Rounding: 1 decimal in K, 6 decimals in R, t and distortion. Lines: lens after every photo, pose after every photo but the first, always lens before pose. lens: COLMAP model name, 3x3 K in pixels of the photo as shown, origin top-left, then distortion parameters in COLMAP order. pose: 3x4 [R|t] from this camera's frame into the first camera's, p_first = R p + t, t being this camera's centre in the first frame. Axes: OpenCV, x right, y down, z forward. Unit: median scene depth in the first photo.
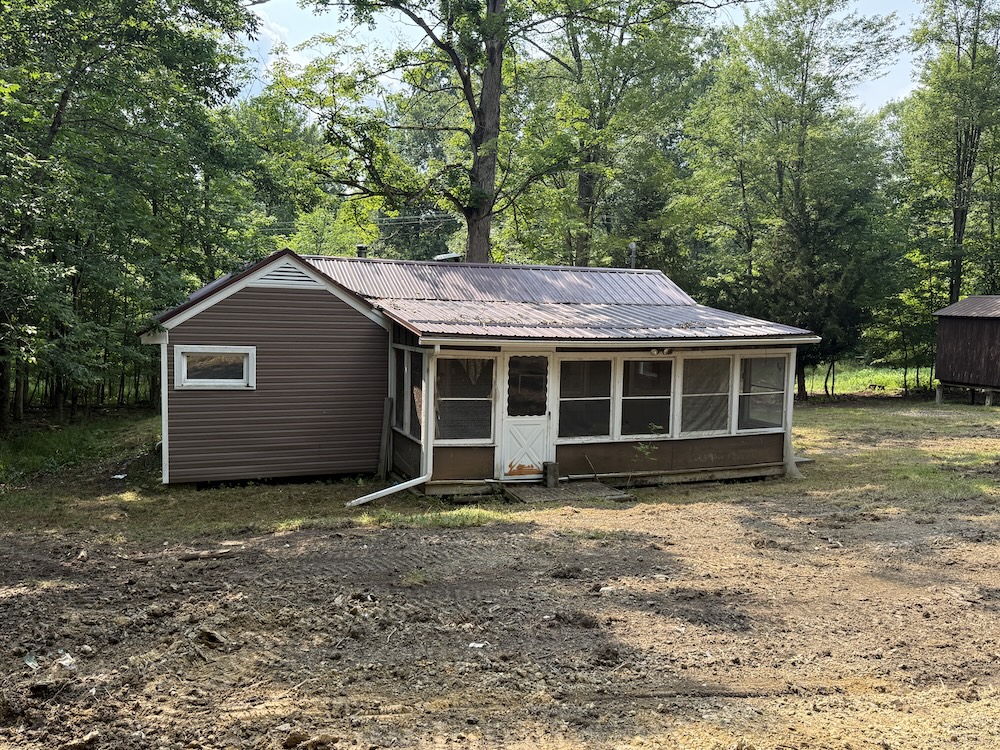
lens RADIAL K [[856.3, 0, 499.0], [0, 856.3, 369.7], [0, 0, 1]] dist [0.063821, -0.000441]
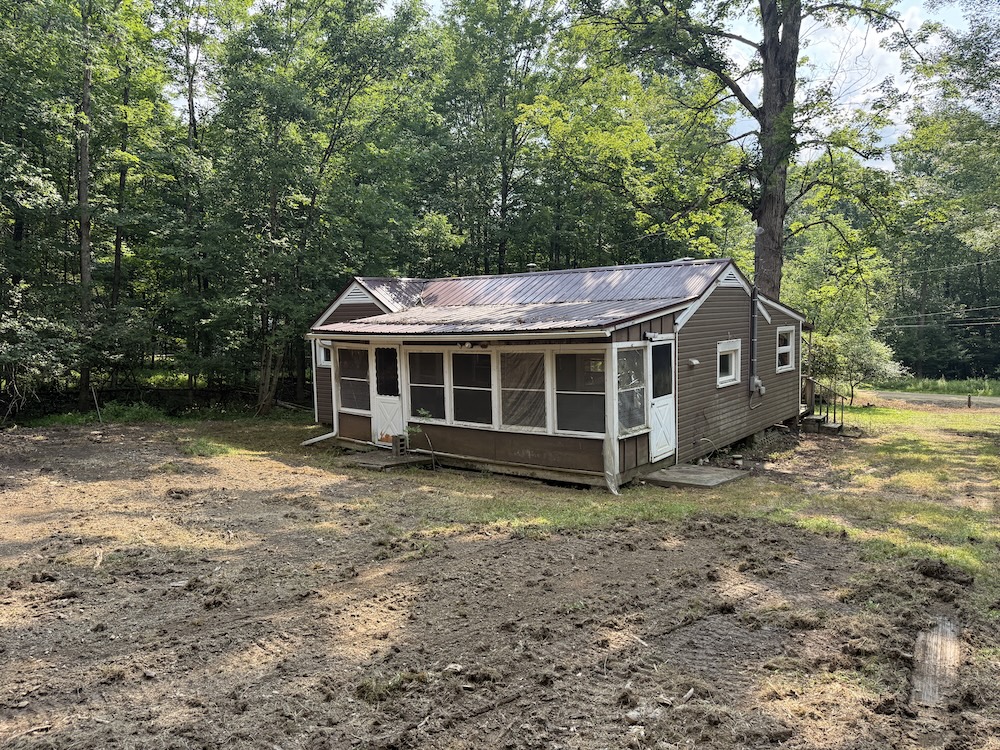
lens RADIAL K [[698.3, 0, 499.6], [0, 698.3, 380.8], [0, 0, 1]] dist [0.069985, -0.090409]
pose [[0.513518, 0.044560, -0.856921, 0.947681], [-0.036486, 0.998881, 0.030077, -0.004353], [0.857303, 0.015821, 0.514570, 0.583304]]
